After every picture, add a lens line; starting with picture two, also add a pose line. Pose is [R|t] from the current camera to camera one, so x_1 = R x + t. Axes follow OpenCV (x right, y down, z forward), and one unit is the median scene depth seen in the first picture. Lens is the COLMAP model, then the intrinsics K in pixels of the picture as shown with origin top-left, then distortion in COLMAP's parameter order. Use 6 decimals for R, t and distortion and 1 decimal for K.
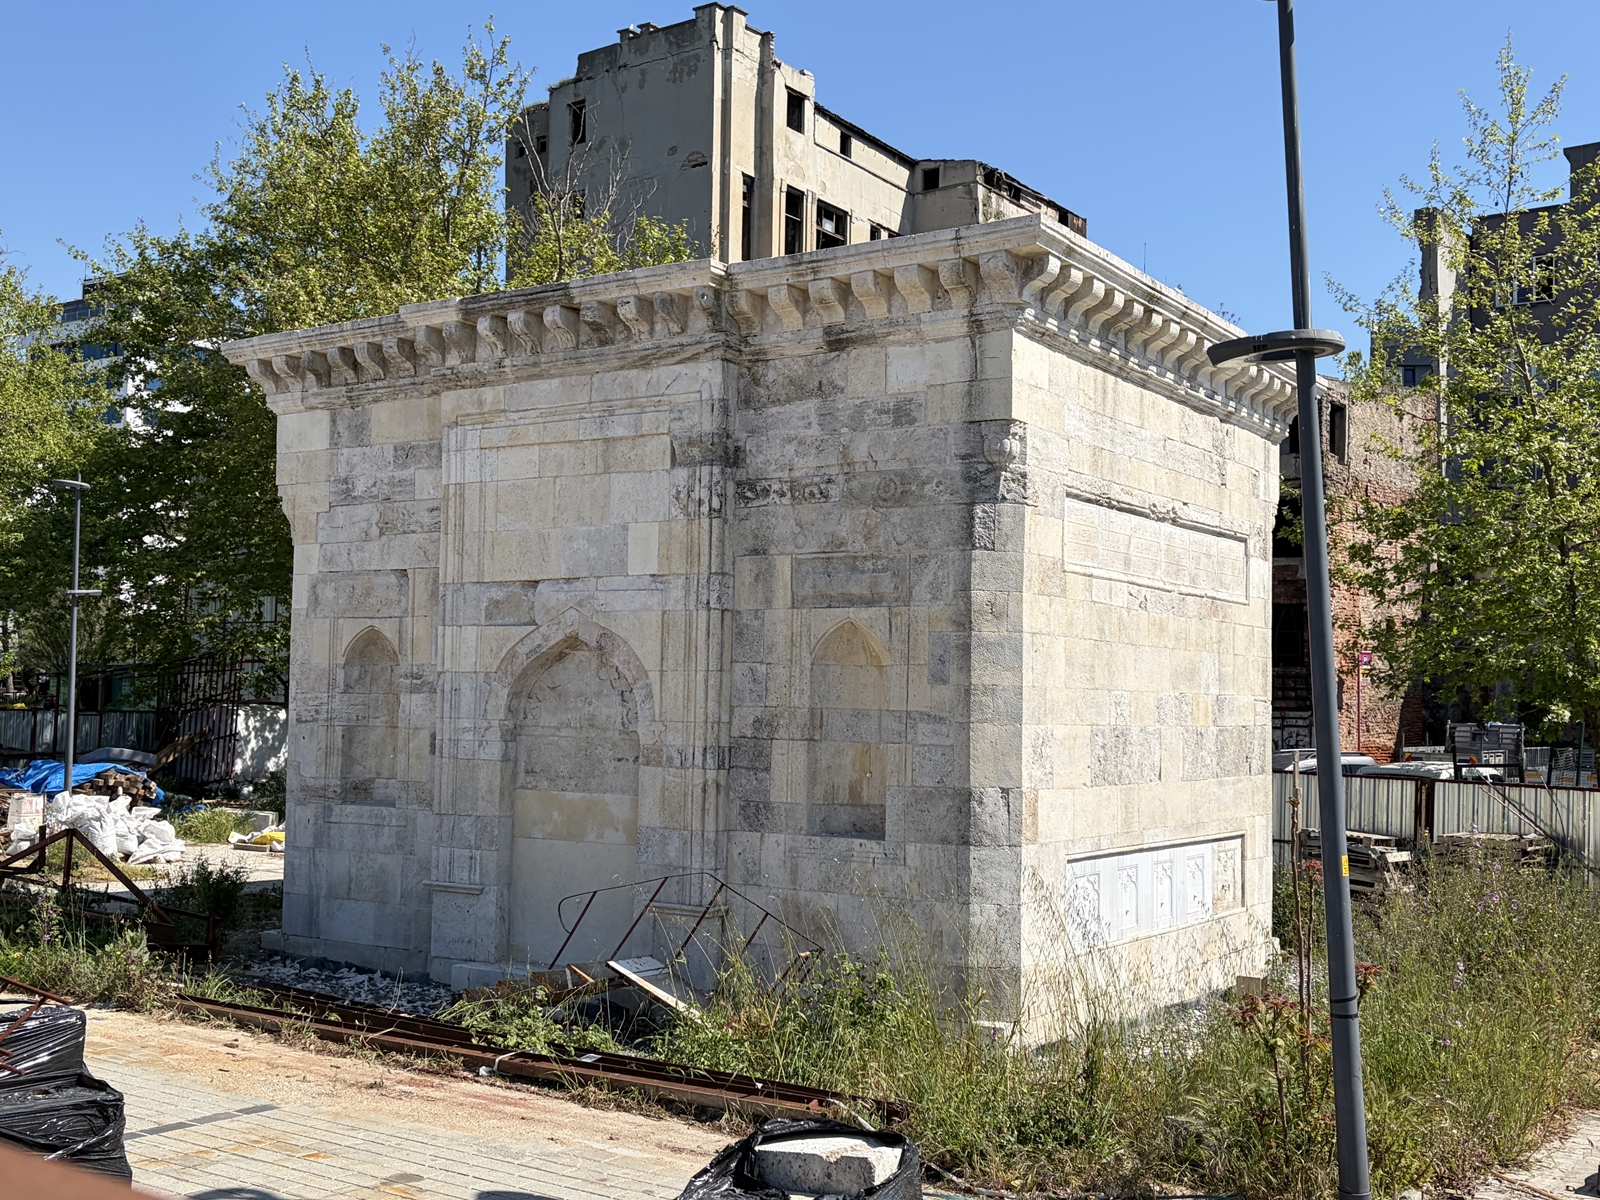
lens RADIAL K [[1706.0, 0, 800.0], [0, 1706.0, 600.0], [0, 0, 1]] dist [0.166387, -0.769454]
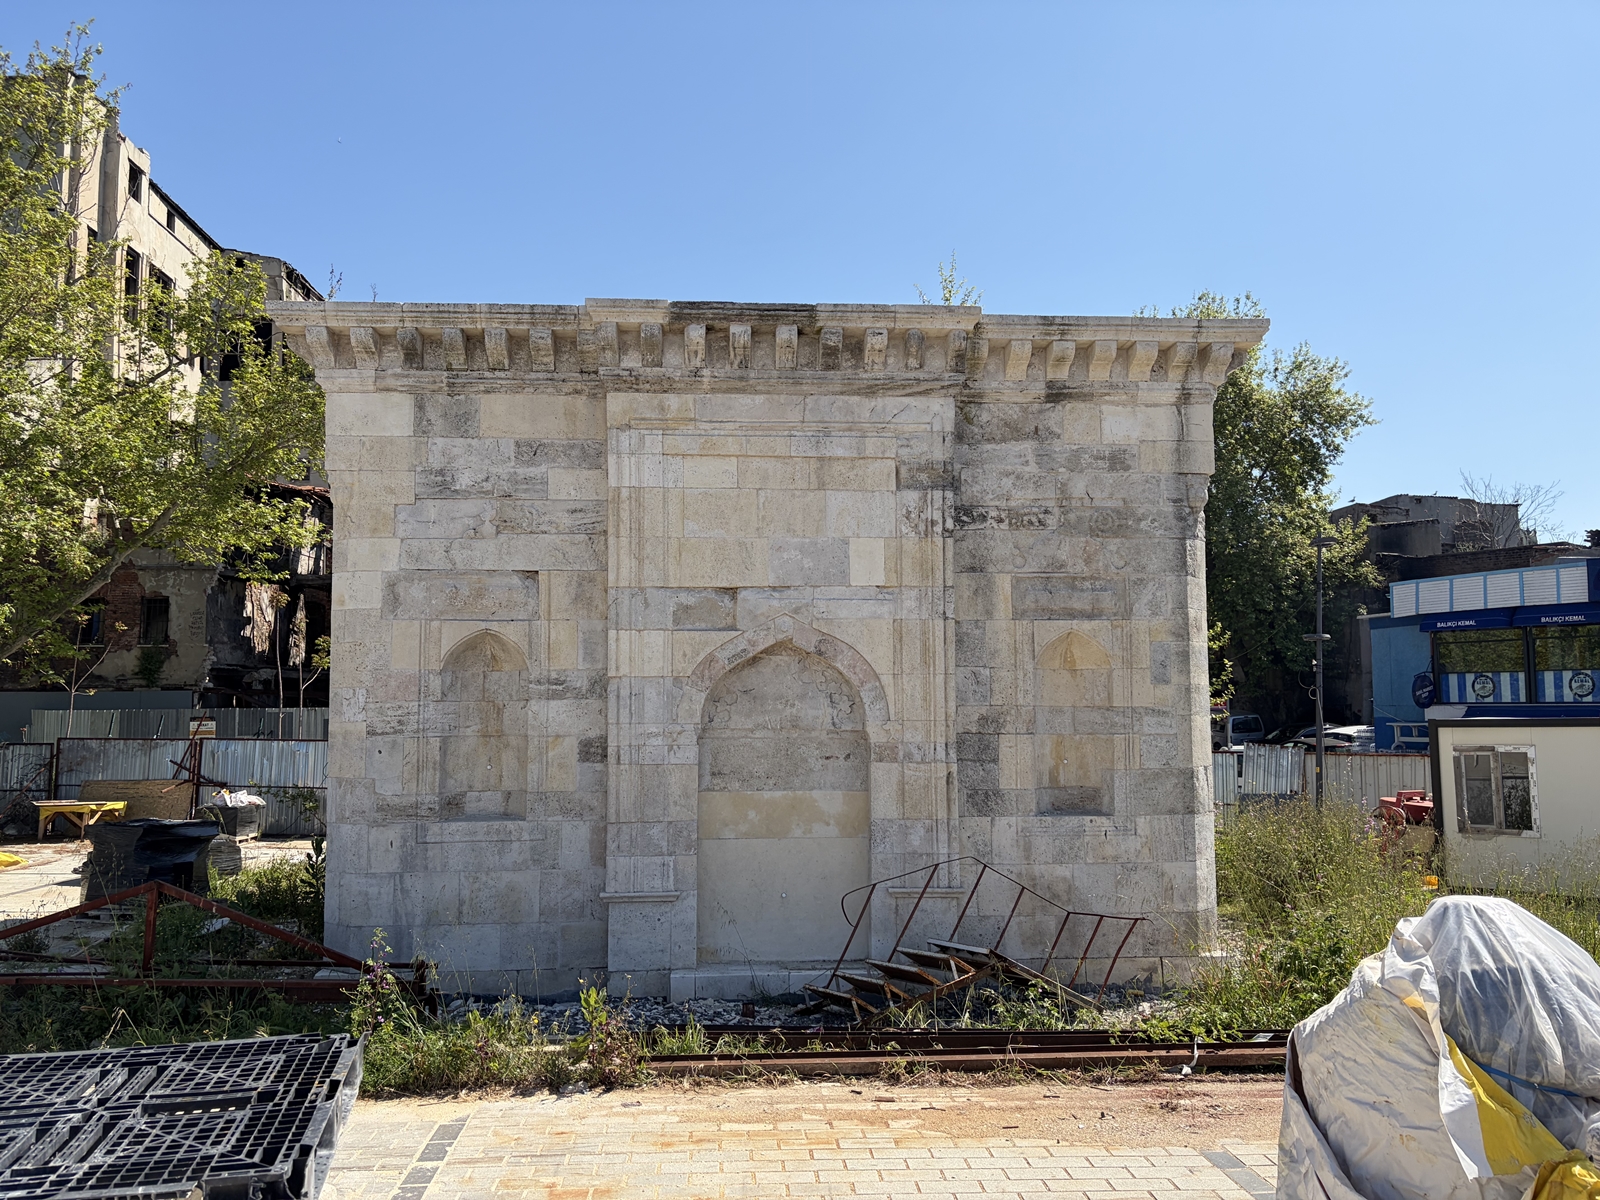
lens RADIAL K [[1227.5, 0, 800.0], [0, 1227.5, 600.0], [0, 0, 1]] dist [0.114068, -0.200887]
pose [[0.793957, 0.033953, 0.607025, -0.608136], [-0.019067, 0.999339, -0.030957, 0.019625], [-0.607675, 0.013004, 0.794080, 0.414449]]
